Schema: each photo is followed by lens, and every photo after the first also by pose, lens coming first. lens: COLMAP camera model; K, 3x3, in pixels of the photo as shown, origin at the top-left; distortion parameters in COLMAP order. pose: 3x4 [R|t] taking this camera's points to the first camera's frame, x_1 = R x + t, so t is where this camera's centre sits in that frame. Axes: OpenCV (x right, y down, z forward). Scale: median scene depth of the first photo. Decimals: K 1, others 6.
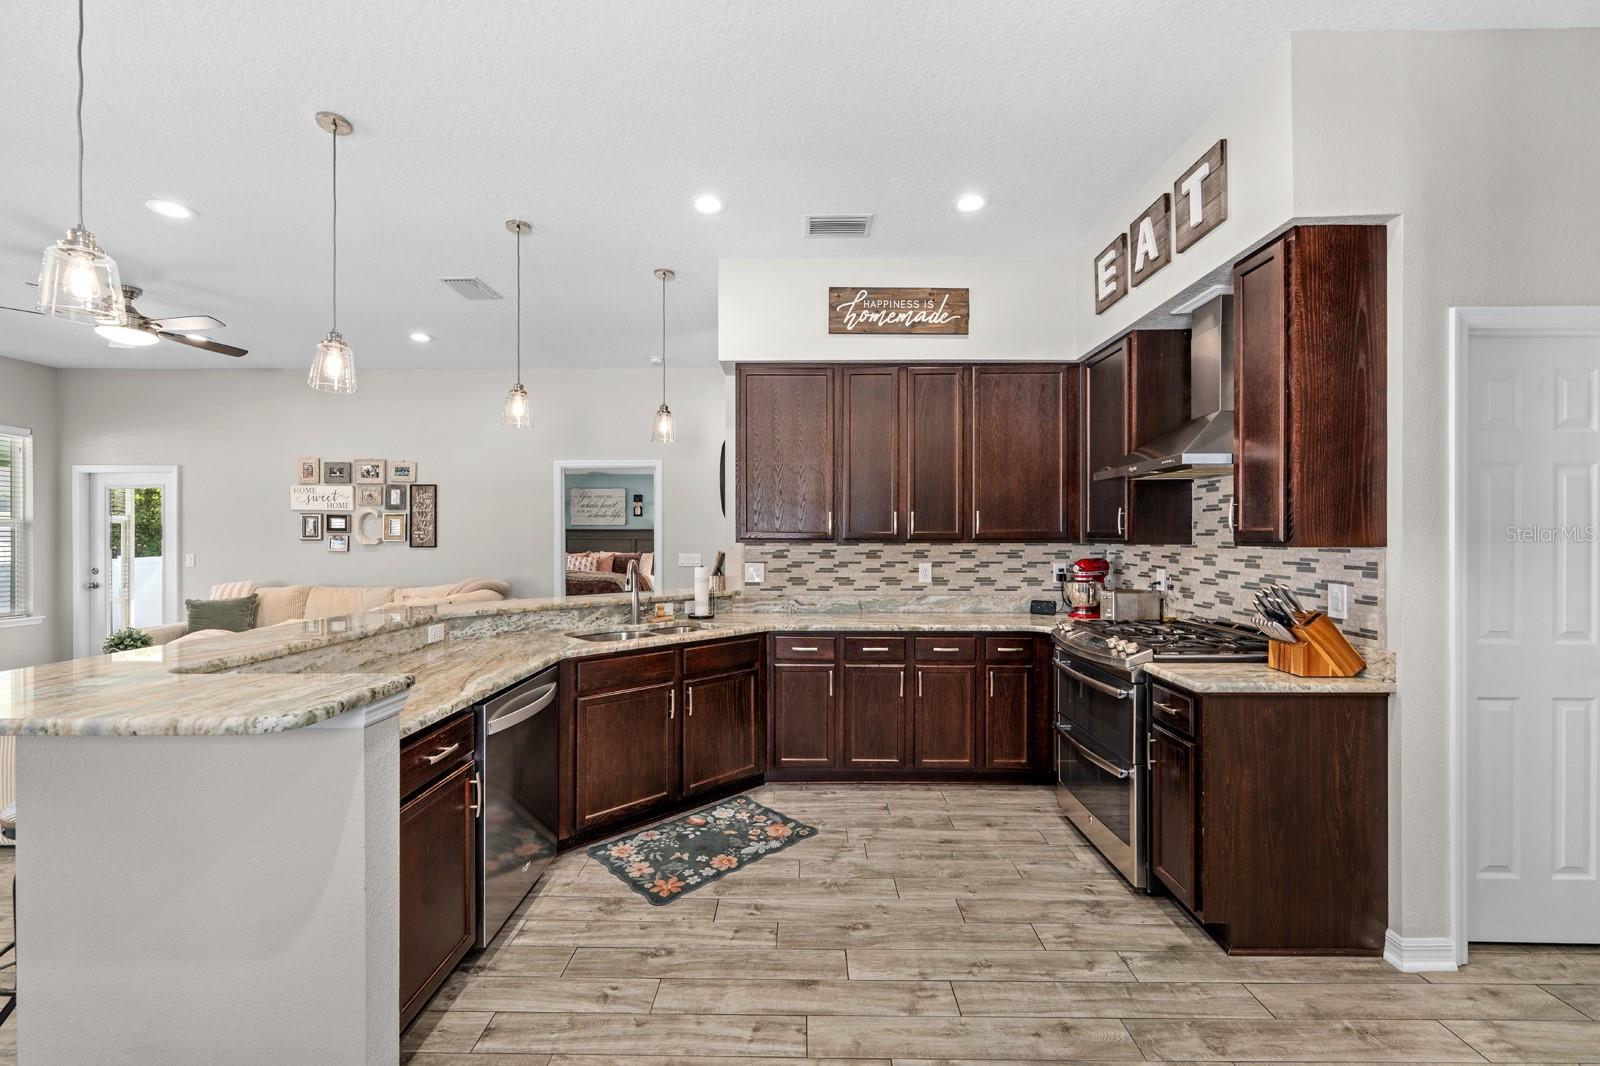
lens RADIAL K [[649.9, 0, 795.7], [0, 649.9, 535.7], [0, 0, 1]] dist [0.000263, -0.001355]
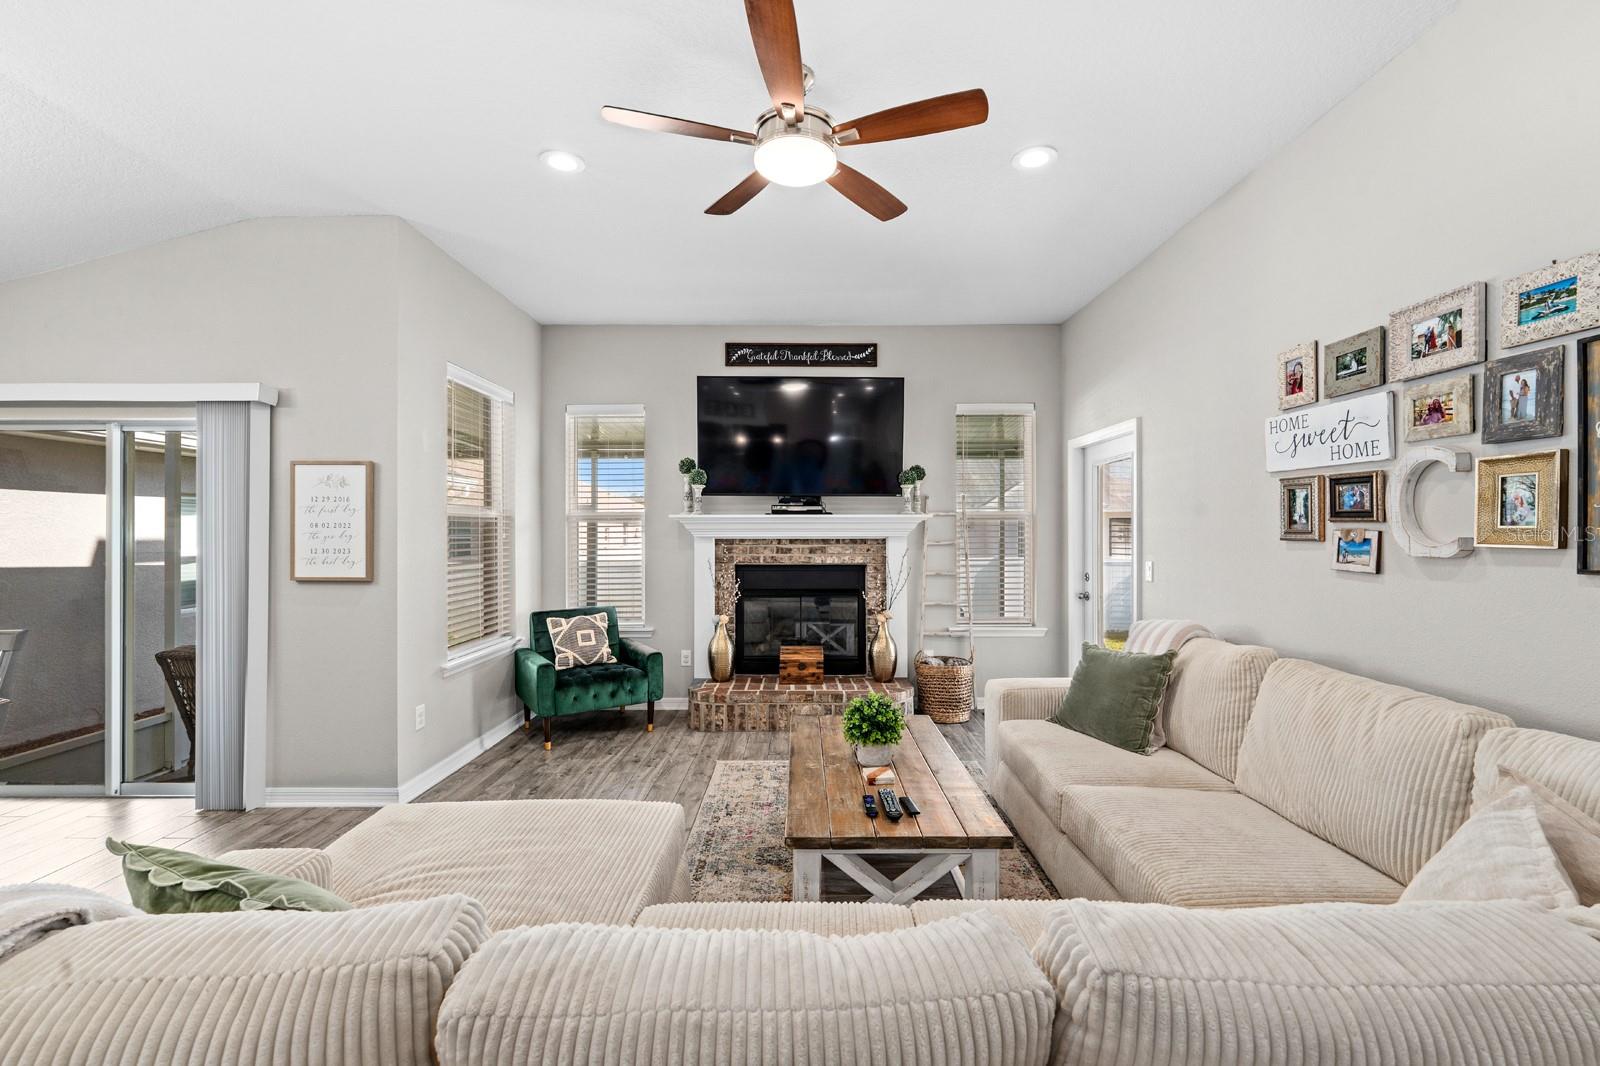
lens RADIAL K [[649.9, 0, 803.9], [0, 649.9, 531.5], [0, 0, 1]] dist [0.000263, -0.001355]
pose [[0.007477, 0.002575, -0.999969, -0.545283], [0.002967, 0.999992, 0.002597, -0.002139], [0.999968, -0.002987, 0.007469, 1.124282]]
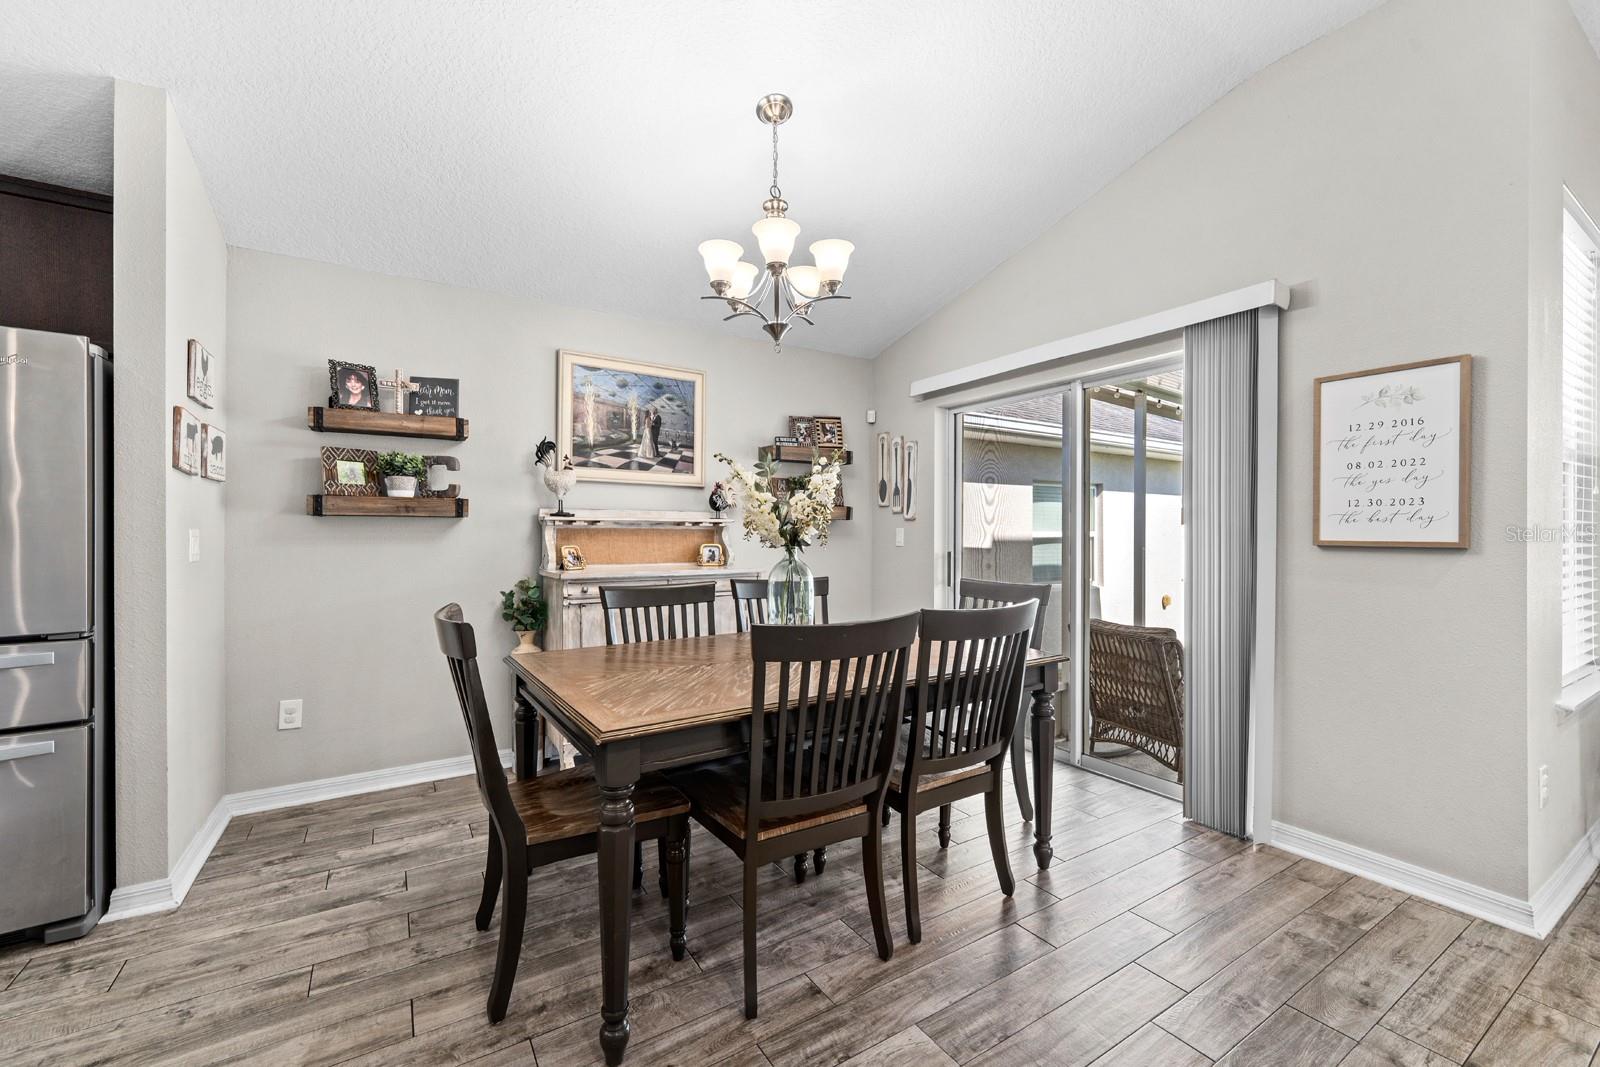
lens RADIAL K [[649.9, 0, 793.3], [0, 649.9, 534.7], [0, 0, 1]] dist [0.000263, -0.001355]
pose [[-0.840502, 0.002172, -0.541803, -0.659959], [0.001418, 0.999997, 0.001809, 0.052124], [0.541806, 0.000752, -0.840503, 0.694833]]
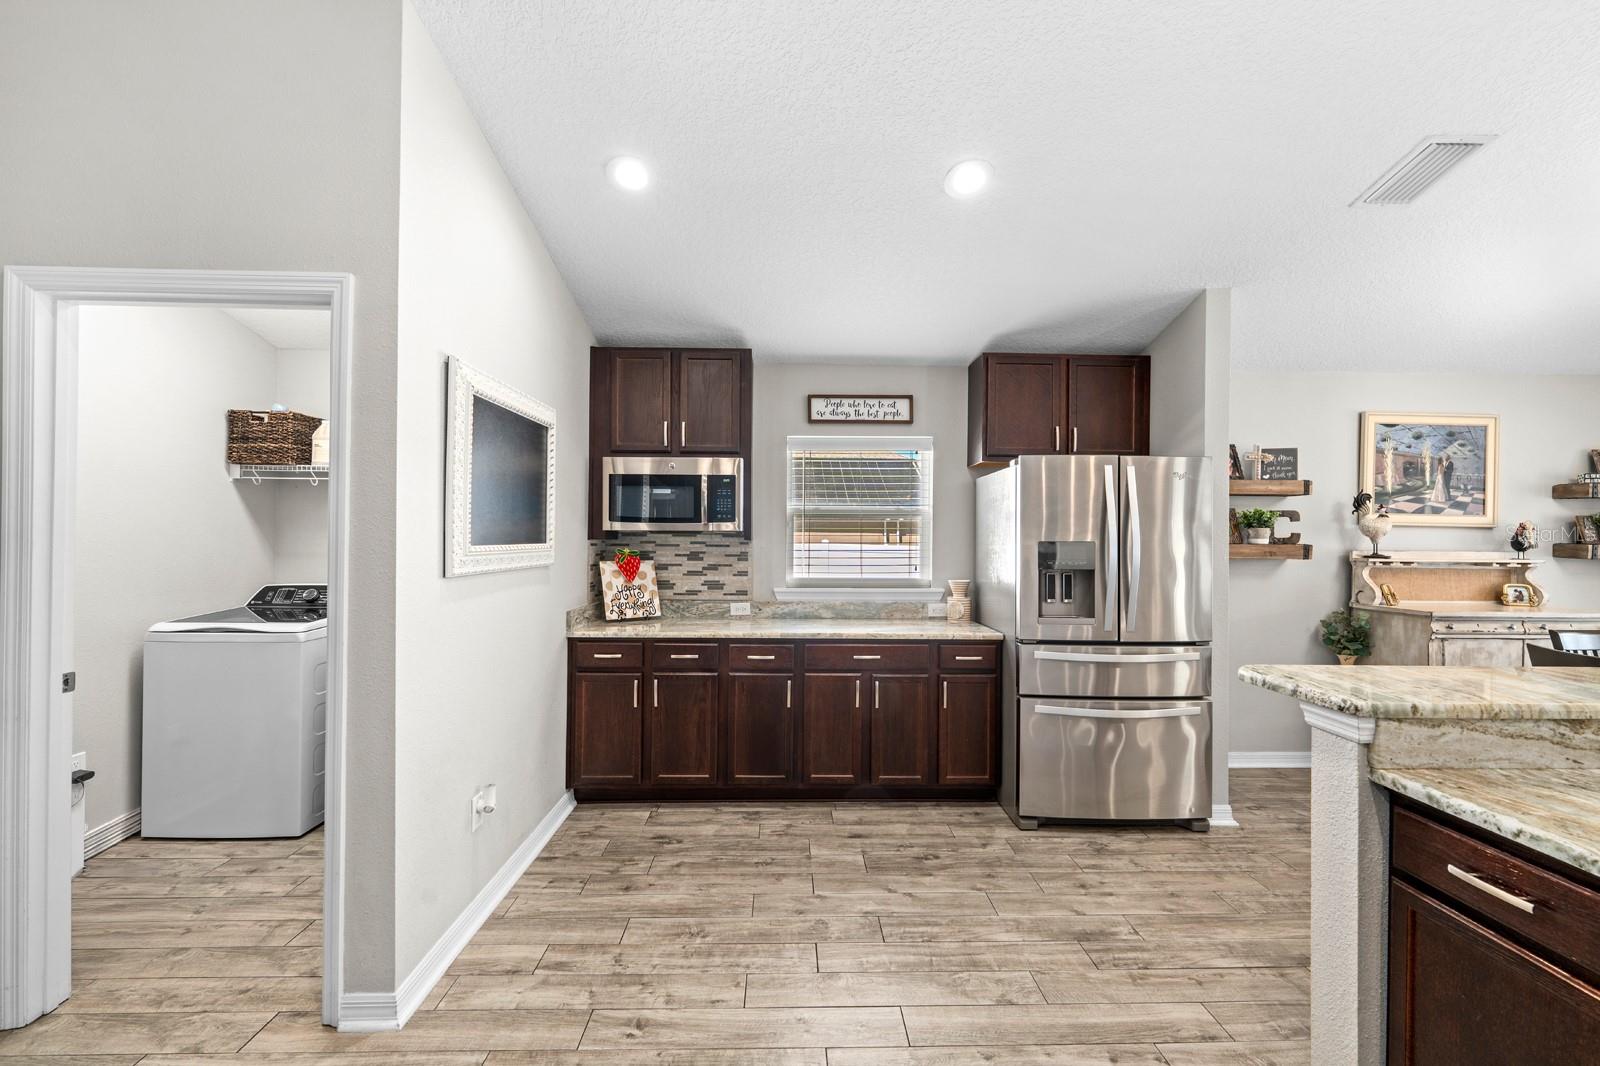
lens RADIAL K [[649.9, 0, 796.9], [0, 649.9, 532.5], [0, 0, 1]] dist [0.000263, -0.001355]
pose [[-0.999346, -0.006251, -0.035622, 0.078817], [-0.006097, 0.999972, -0.004438, -0.001811], [0.035649, -0.004218, -0.999355, 0.767791]]
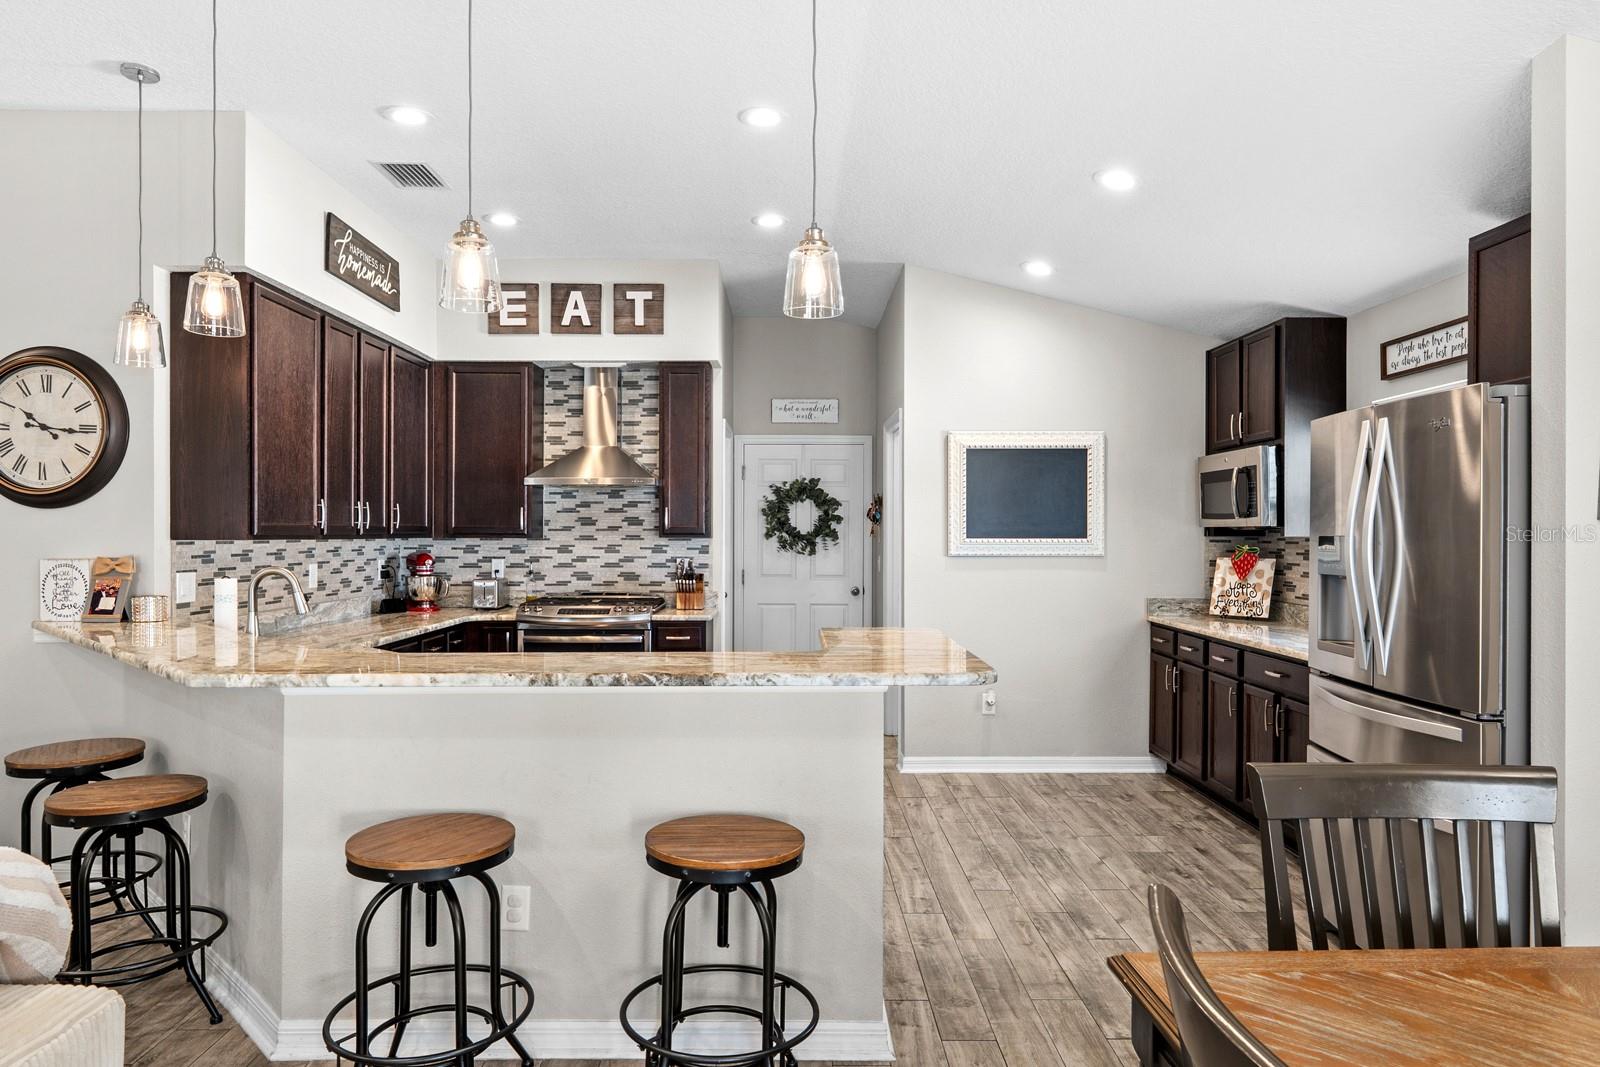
lens RADIAL K [[990.8, 0, 797.1], [0, 990.8, 535.0], [0, 0, 1]] dist [0.000117, 0.000728]
pose [[-0.021536, -0.002114, 0.999766, -1.151873], [-0.001718, 0.999996, 0.002077, 0.002586], [-0.999767, -0.001673, -0.021540, 0.462186]]
